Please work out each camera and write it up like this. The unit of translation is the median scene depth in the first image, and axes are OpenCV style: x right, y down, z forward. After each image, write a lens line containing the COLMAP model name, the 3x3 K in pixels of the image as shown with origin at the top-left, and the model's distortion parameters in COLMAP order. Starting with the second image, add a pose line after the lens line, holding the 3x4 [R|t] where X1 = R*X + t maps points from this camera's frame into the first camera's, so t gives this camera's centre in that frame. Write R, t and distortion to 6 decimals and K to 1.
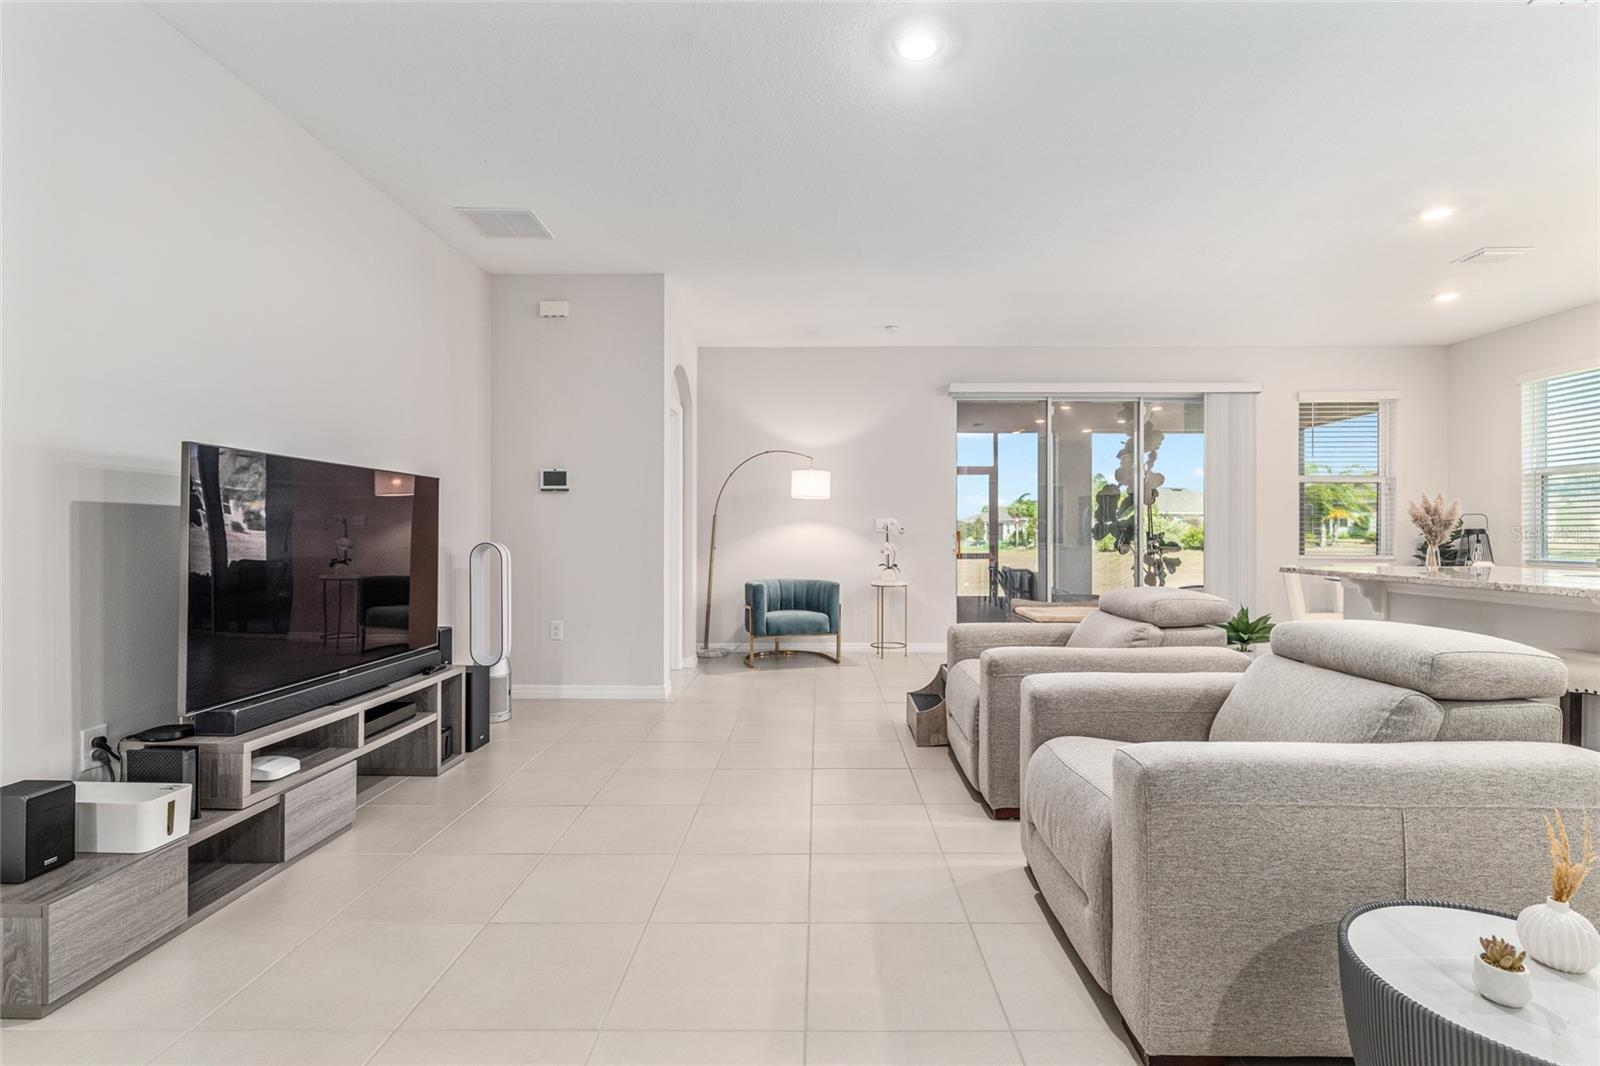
lens RADIAL K [[740.9, 0, 813.7], [0, 740.9, 535.8], [0, 0, 1]] dist [-0.001678, -0.000111]
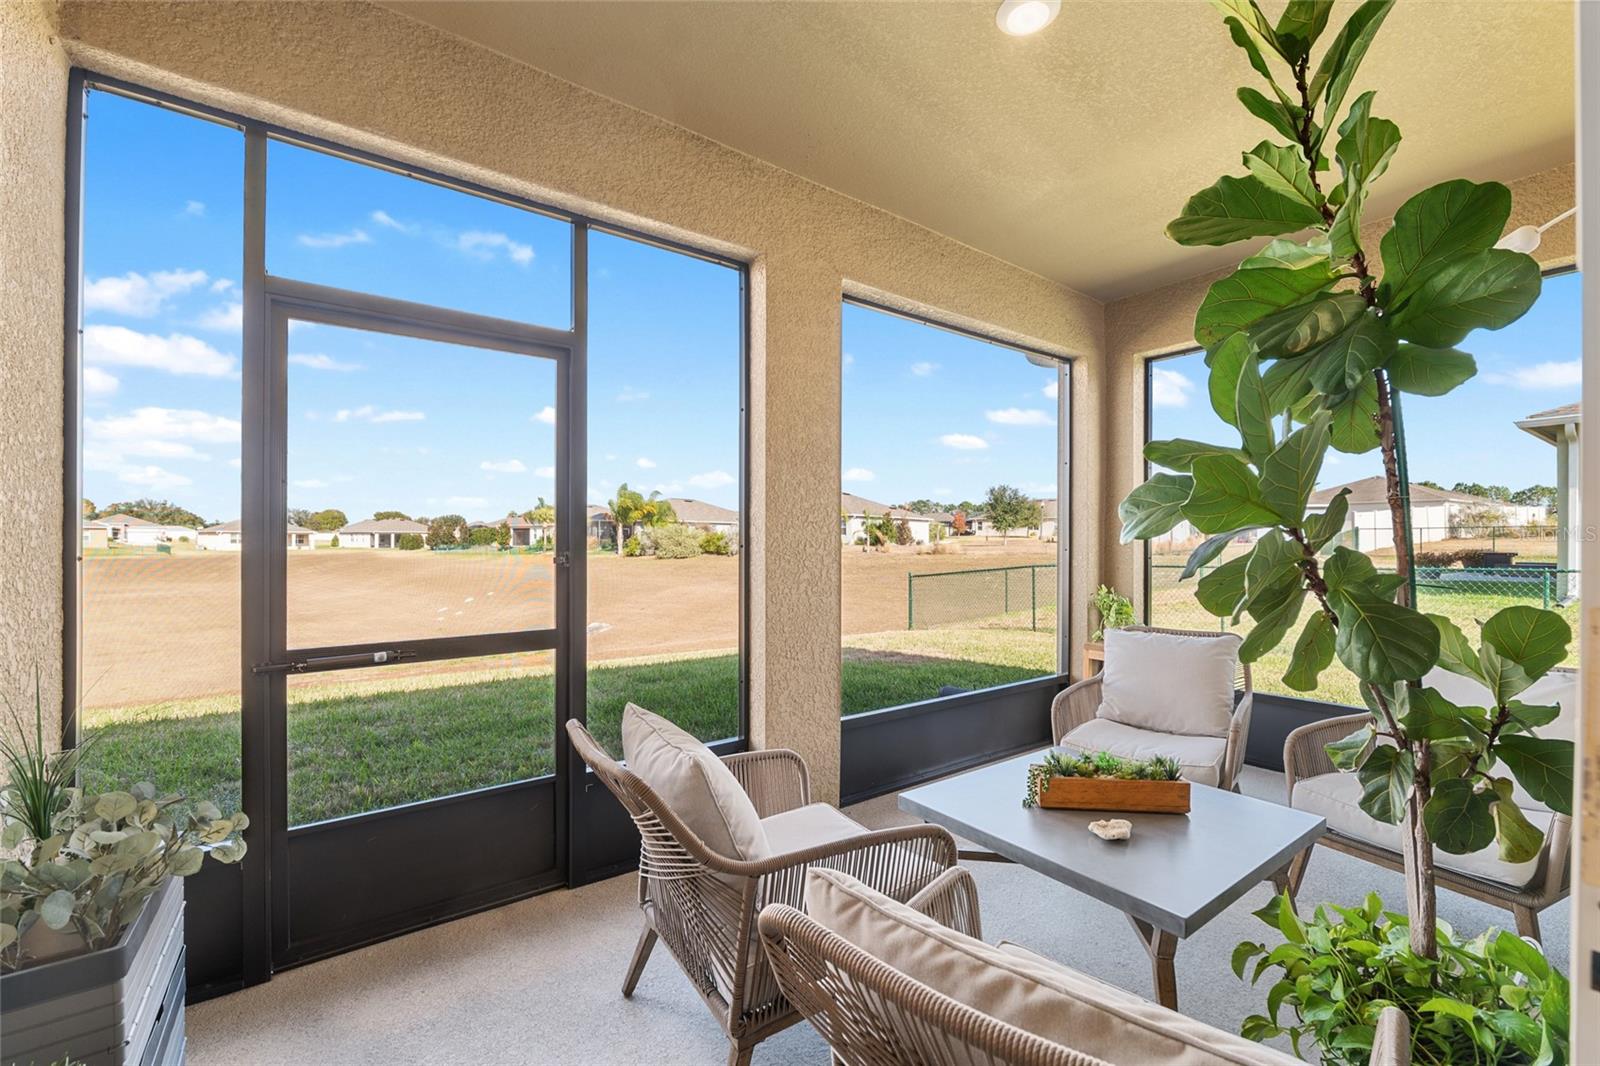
lens RADIAL K [[653.8, 0, 798.6], [0, 653.8, 535.6], [0, 0, 1]] dist [-0.011716, -0.000058]
pose [[0.799746, 0.006286, 0.600306, 0.250113], [-0.001972, 0.999967, -0.007843, -0.016472], [-0.600335, 0.005089, 0.799732, 1.160026]]
